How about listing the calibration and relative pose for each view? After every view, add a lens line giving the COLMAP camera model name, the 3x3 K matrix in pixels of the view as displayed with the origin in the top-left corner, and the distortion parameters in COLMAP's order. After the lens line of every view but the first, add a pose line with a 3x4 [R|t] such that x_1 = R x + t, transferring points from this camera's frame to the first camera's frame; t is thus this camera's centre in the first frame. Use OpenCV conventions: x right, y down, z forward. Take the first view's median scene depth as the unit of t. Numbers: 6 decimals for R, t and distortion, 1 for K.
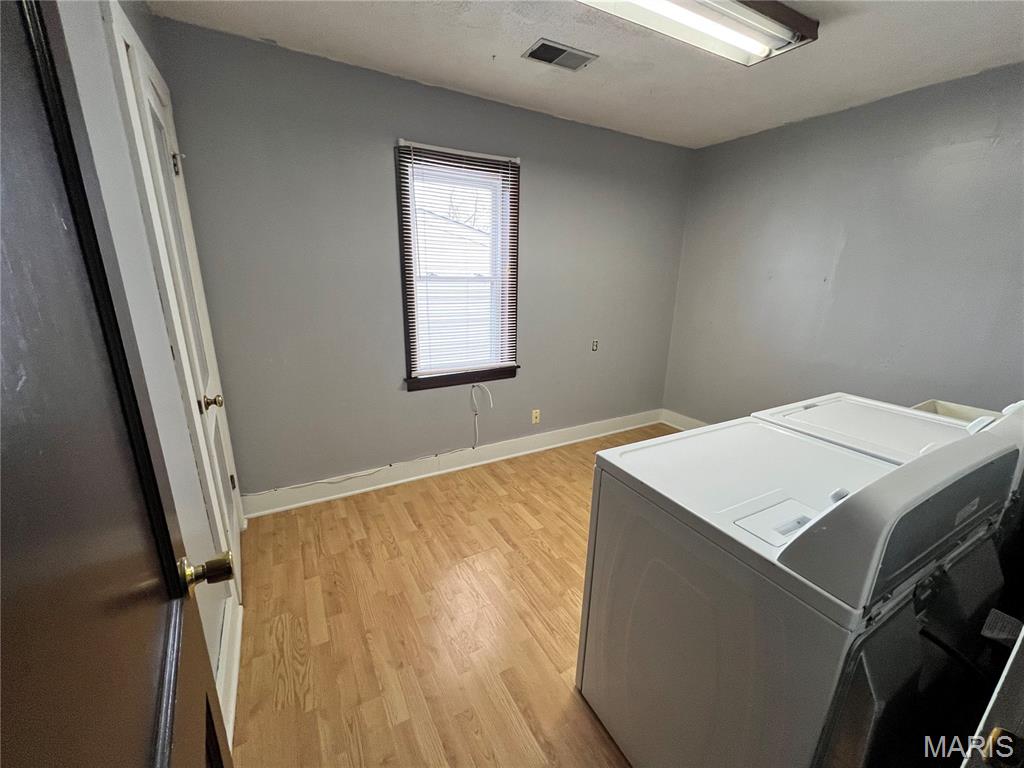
lens RADIAL K [[406.1, 0, 515.4], [0, 406.1, 384.4], [0, 0, 1]] dist [0.000279, 0.000150]
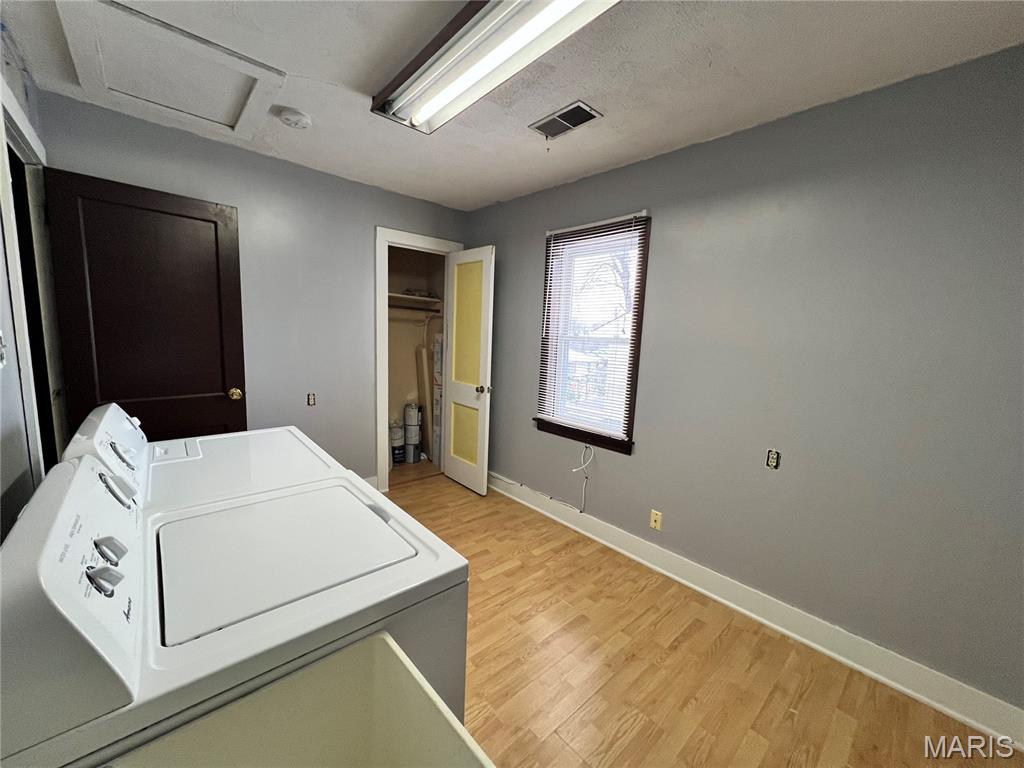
lens RADIAL K [[406.1, 0, 515.4], [0, 406.1, 384.4], [0, 0, 1]] dist [0.000279, 0.000150]
pose [[0.210428, 0.113878, -0.970954, 0.819082], [-0.298822, 0.953149, 0.047028, -0.137753], [0.930820, 0.280247, 0.234598, 0.596898]]
